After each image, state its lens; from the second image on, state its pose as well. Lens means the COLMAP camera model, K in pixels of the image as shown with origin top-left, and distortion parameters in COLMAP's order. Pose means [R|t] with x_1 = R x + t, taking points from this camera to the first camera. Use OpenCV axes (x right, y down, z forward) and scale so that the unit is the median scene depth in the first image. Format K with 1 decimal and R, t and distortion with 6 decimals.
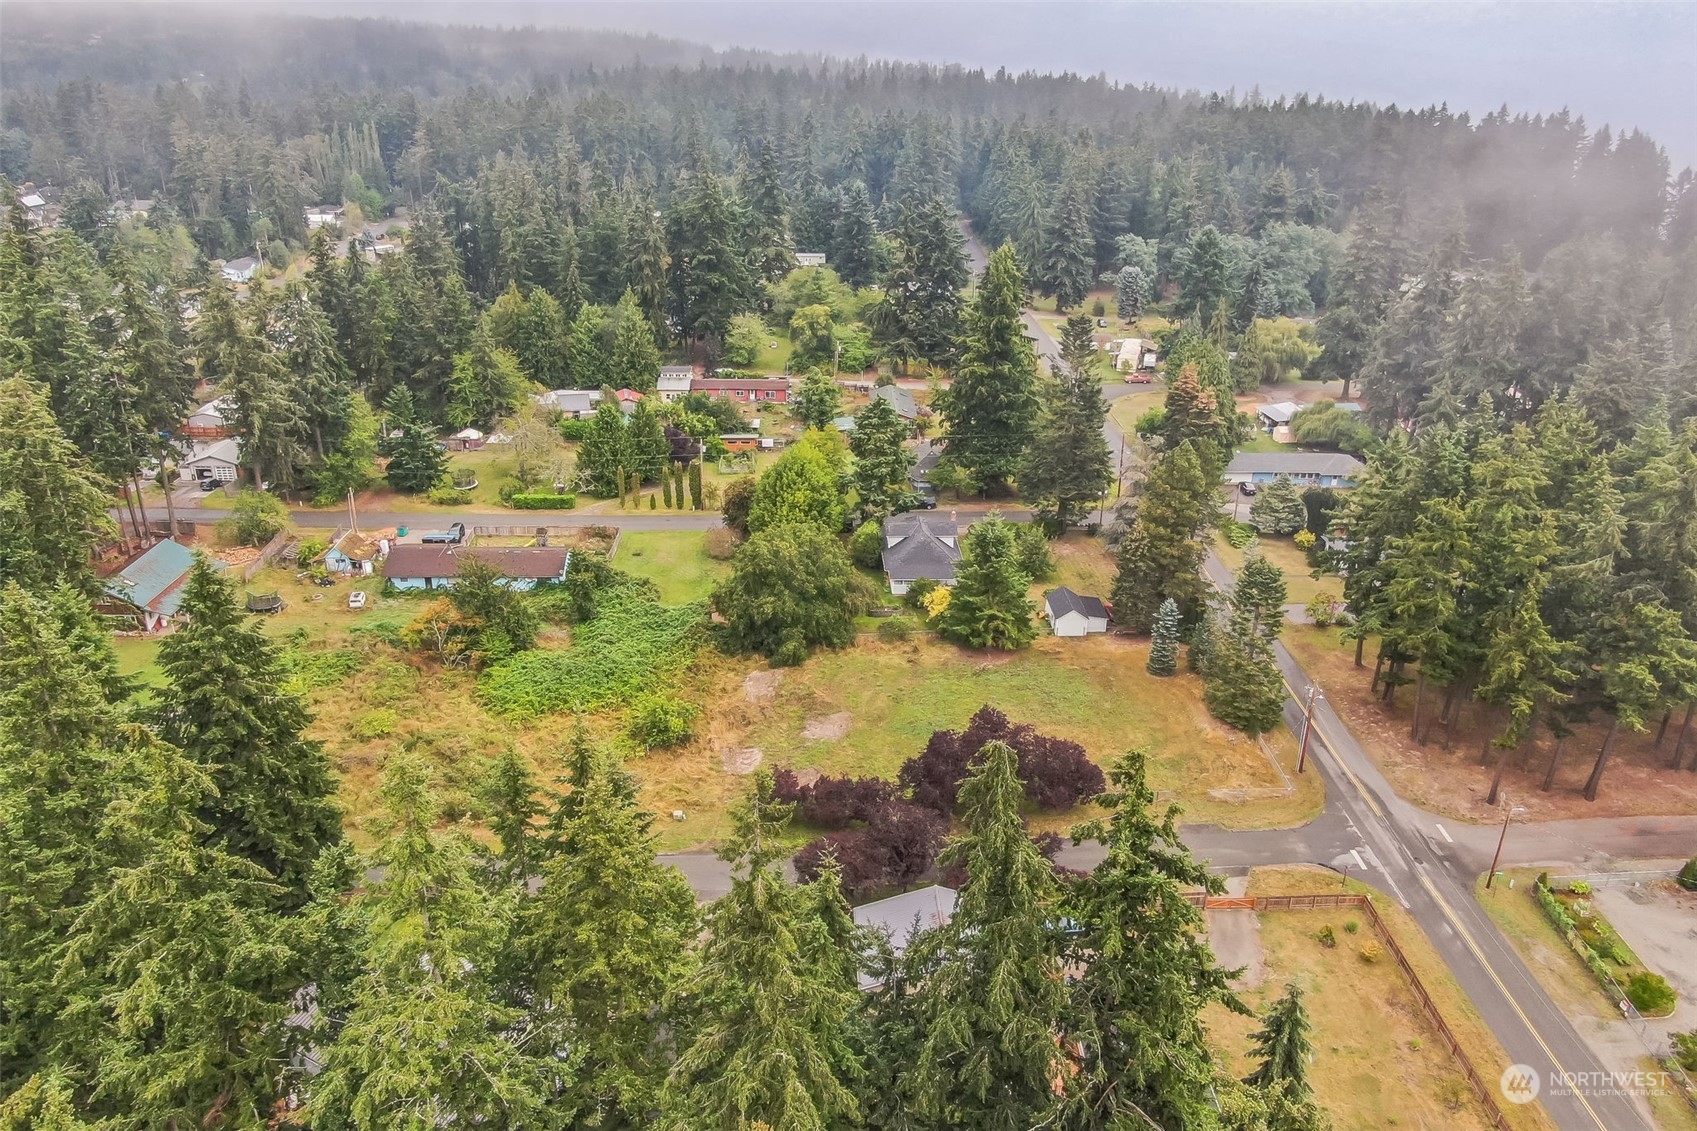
lens RADIAL K [[1220.1, 0, 855.1], [0, 1220.1, 562.8], [0, 0, 1]] dist [-0.018692, 0.006967]
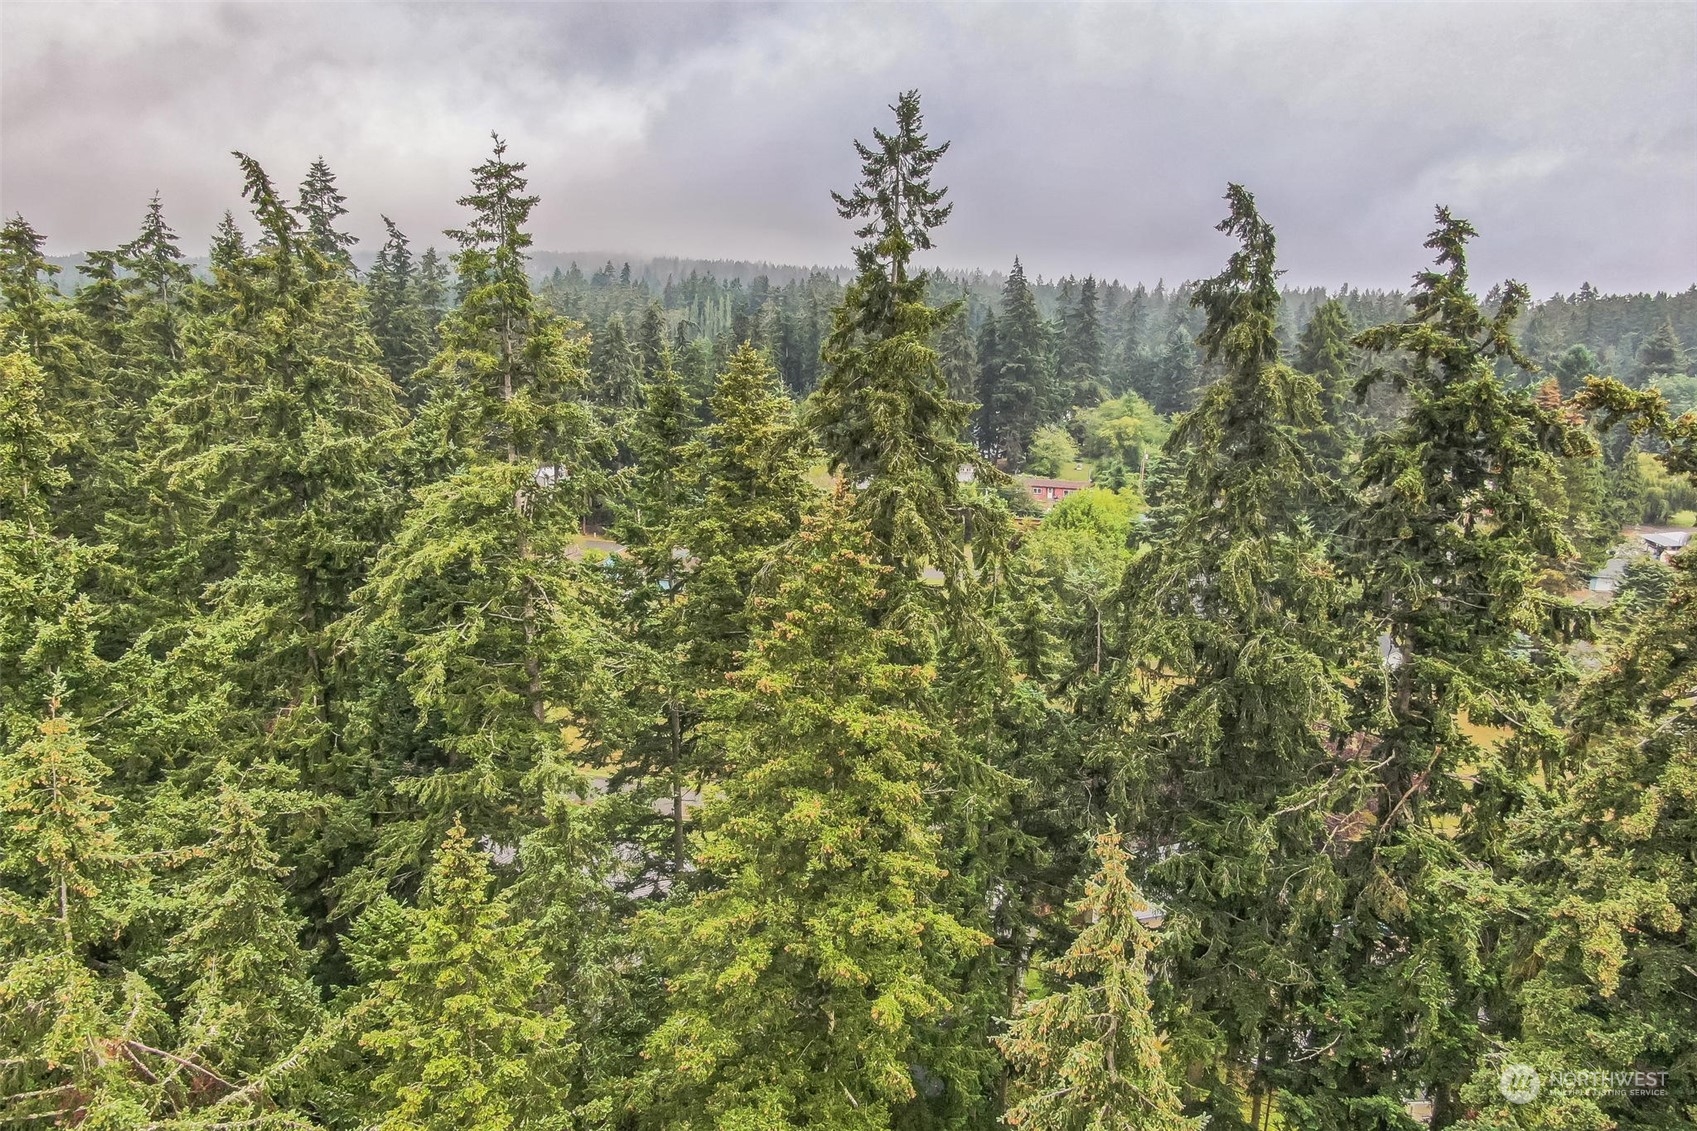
lens RADIAL K [[1220.1, 0, 855.0], [0, 1220.1, 569.1], [0, 0, 1]] dist [-0.018692, 0.006967]
pose [[0.964284, 0.059827, -0.258027, 0.017987], [-0.107904, 0.978386, -0.176400, 0.100772], [0.241896, 0.197942, 0.949897, 0.055824]]
